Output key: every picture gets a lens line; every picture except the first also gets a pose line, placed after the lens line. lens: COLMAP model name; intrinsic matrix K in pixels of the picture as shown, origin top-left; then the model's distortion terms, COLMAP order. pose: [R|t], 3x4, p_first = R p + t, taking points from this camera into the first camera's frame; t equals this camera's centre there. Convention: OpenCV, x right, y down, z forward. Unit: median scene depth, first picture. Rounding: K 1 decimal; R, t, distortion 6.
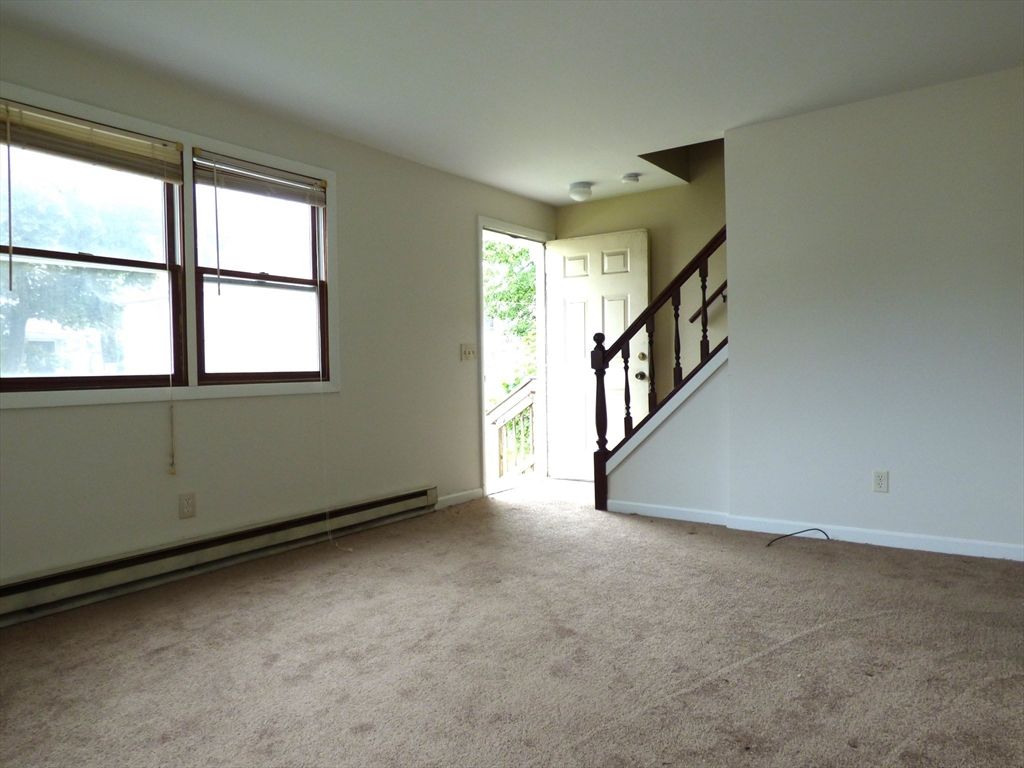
lens RADIAL K [[649.8, 0, 517.9], [0, 649.8, 381.8], [0, 0, 1]] dist [-0.001831, 0.003284]
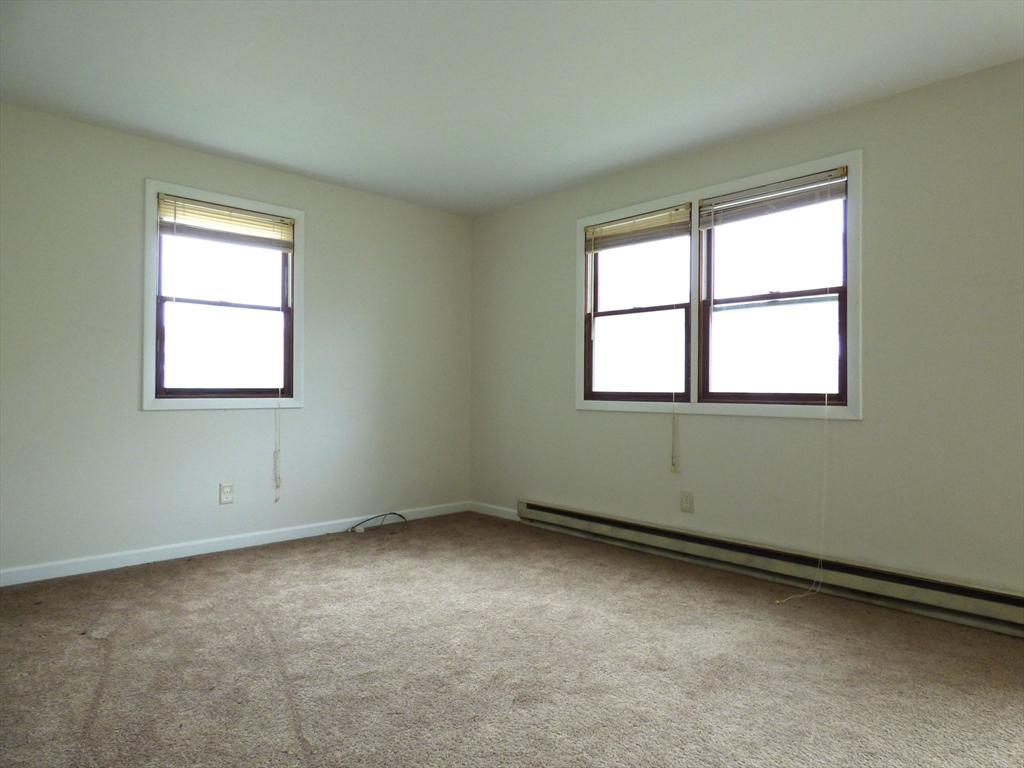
lens RADIAL K [[637.4, 0, 512.0], [0, 637.4, 384.0], [0, 0, 1]] dist [-0.067394, 0.000988]
pose [[-0.194245, 0.010586, -0.980896, 0.687523], [-0.028656, 0.999454, 0.016461, -0.036405], [0.980534, 0.031306, -0.193836, 0.891626]]
